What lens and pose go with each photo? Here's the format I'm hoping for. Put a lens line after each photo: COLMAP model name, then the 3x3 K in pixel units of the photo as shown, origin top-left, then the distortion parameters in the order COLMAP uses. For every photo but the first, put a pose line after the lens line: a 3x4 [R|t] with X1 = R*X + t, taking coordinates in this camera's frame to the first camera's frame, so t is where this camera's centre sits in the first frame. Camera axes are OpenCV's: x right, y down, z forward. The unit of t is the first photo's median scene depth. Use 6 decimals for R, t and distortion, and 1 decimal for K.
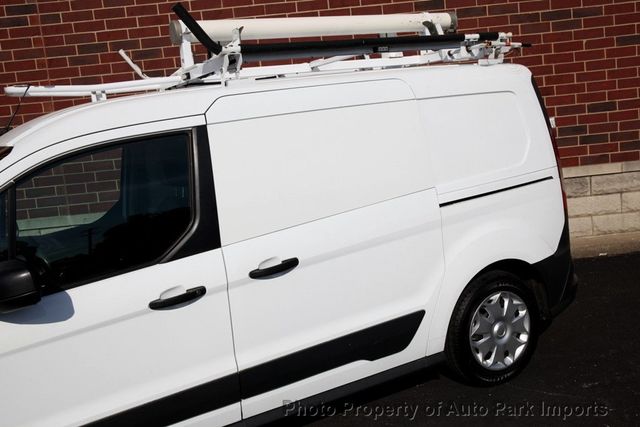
lens RADIAL K [[637.7, 0, 319.6], [0, 637.7, 222.2], [0, 0, 1]] dist [0.009854, 0.000000]
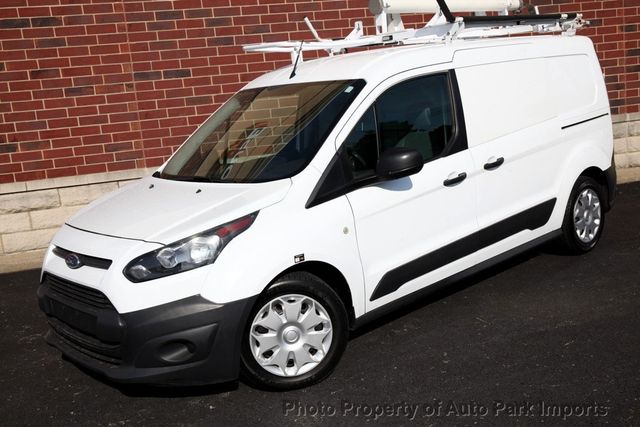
lens RADIAL K [[715.5, 0, 313.6], [0, 715.5, 228.5], [0, 0, 1]] dist [0.015074, 0.000000]
pose [[0.967309, -0.040267, 0.250385, -0.438416], [0.037775, 0.999177, 0.014751, 0.088054], [-0.250773, -0.004810, 0.968034, -0.265413]]
